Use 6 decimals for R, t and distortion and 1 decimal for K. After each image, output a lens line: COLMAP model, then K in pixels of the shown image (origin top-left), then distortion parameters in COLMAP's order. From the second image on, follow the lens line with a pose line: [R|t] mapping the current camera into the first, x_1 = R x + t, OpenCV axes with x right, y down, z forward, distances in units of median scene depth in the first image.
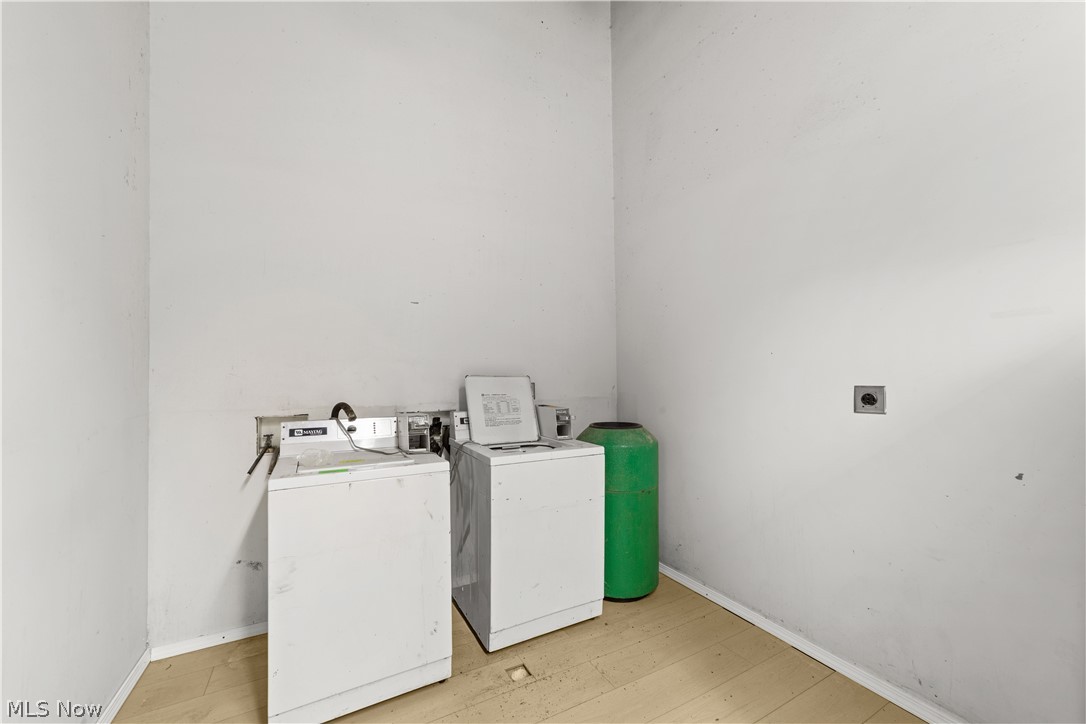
lens RADIAL K [[423.2, 0, 534.6], [0, 423.2, 366.6], [0, 0, 1]] dist [-0.001671, 0.001111]
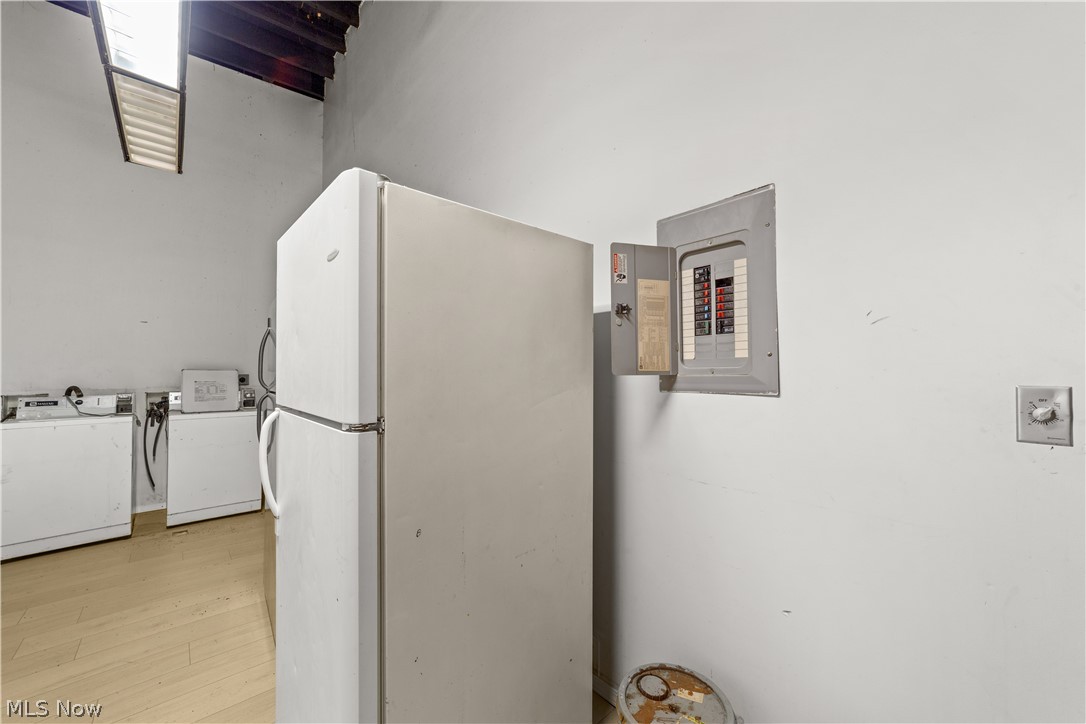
lens RADIAL K [[423.2, 0, 552.1], [0, 423.2, 364.6], [0, 0, 1]] dist [-0.001671, 0.001111]
pose [[0.972568, 0.001491, 0.232615, 0.919806], [-0.002169, 0.999994, 0.002659, -0.004245], [-0.232610, -0.003091, 0.972565, -0.957433]]
